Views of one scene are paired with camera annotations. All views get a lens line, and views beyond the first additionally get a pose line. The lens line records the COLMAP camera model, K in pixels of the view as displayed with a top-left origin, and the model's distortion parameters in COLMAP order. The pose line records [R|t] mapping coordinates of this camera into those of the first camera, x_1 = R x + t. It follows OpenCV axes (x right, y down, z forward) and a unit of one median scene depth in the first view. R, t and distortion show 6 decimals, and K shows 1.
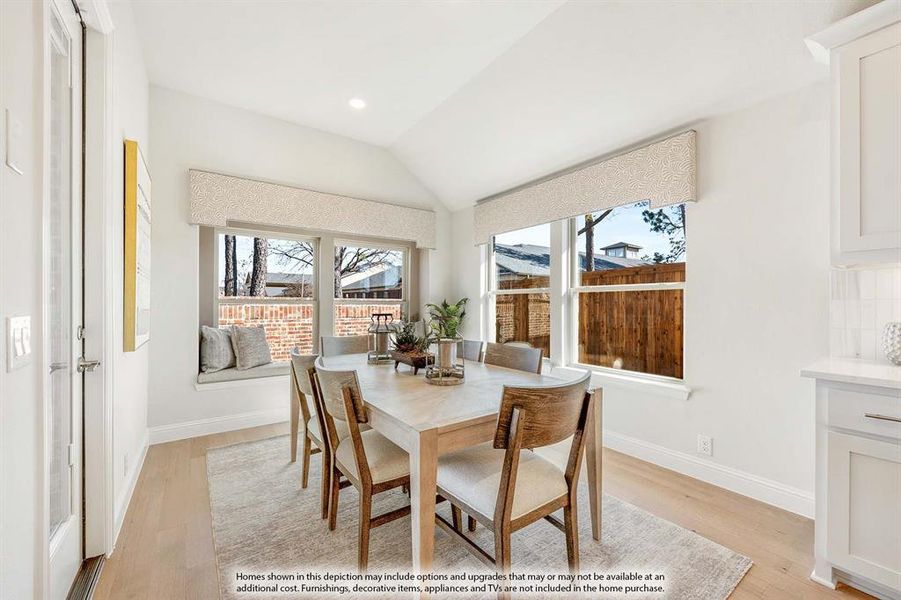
lens RADIAL K [[357.8, 0, 451.3], [0, 357.8, 304.3], [0, 0, 1]] dist [-0.000471, -0.000116]
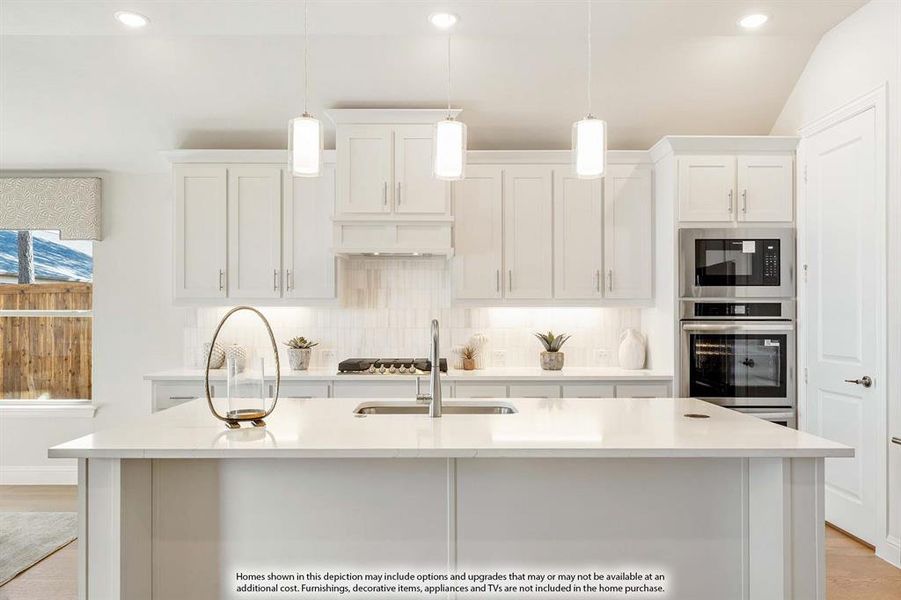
lens RADIAL K [[589.6, 0, 433.9], [0, 589.6, 316.7], [0, 0, 1]] dist [0.000278, 0.000392]
pose [[0.569756, 0.000787, 0.821814, -0.140332], [0.000538, 0.999999, -0.001330, -0.023578], [-0.821814, 0.001200, 0.569755, -0.520918]]
